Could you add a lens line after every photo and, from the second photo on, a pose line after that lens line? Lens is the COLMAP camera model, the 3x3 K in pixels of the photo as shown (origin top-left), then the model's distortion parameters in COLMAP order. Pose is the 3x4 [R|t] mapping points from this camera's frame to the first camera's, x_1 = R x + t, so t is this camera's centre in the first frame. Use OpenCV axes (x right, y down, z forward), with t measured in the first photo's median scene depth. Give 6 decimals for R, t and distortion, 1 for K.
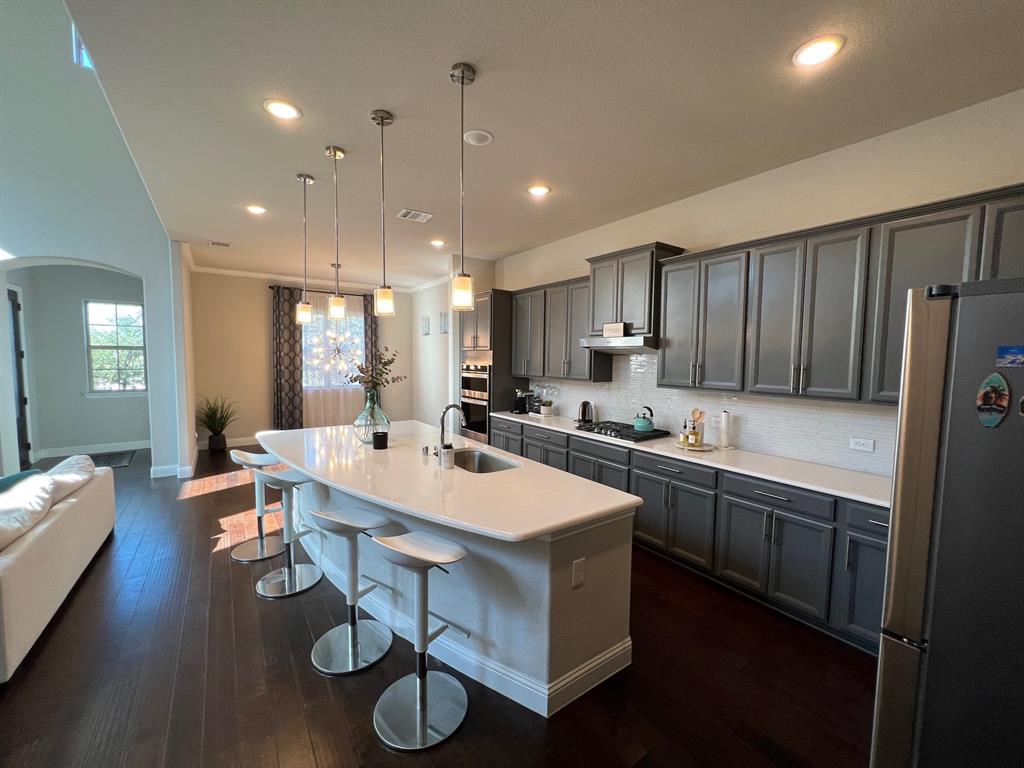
lens RADIAL K [[411.4, 0, 513.6], [0, 411.4, 385.3], [0, 0, 1]] dist [-0.004362, 0.001244]
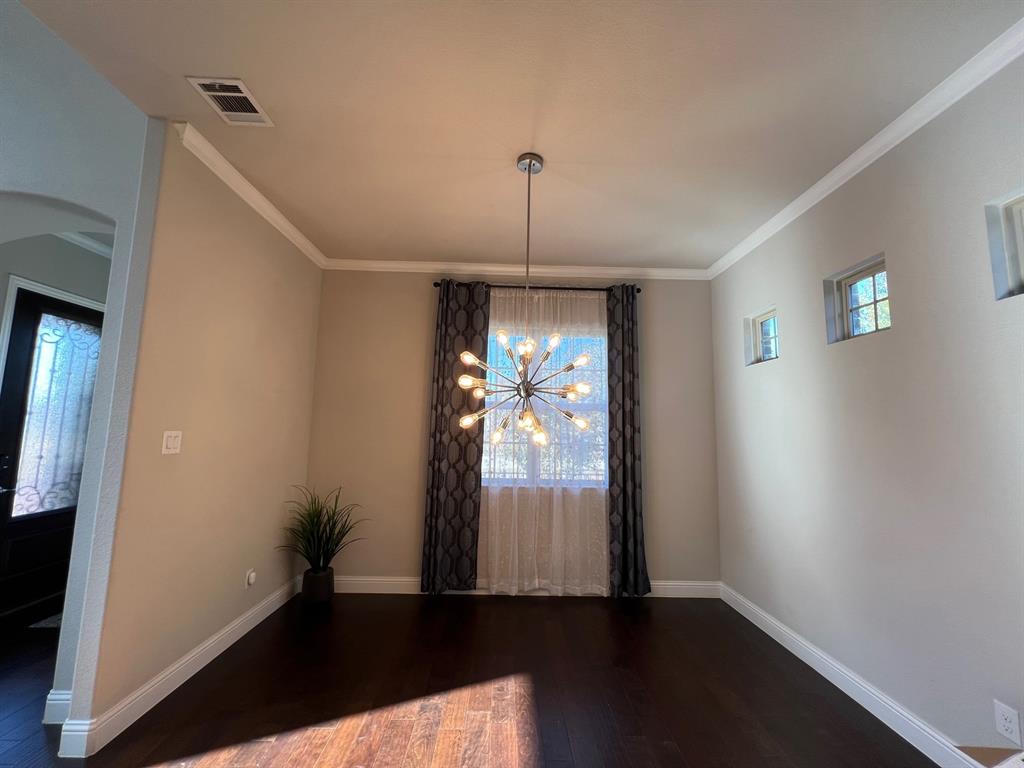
lens RADIAL K [[411.4, 0, 510.2], [0, 411.4, 386.0], [0, 0, 1]] dist [-0.004362, 0.001244]
pose [[0.827103, -0.054239, -0.559427, -0.327992], [-0.052988, 0.983375, -0.173684, -0.033457], [0.559547, 0.173298, 0.810478, 0.948494]]
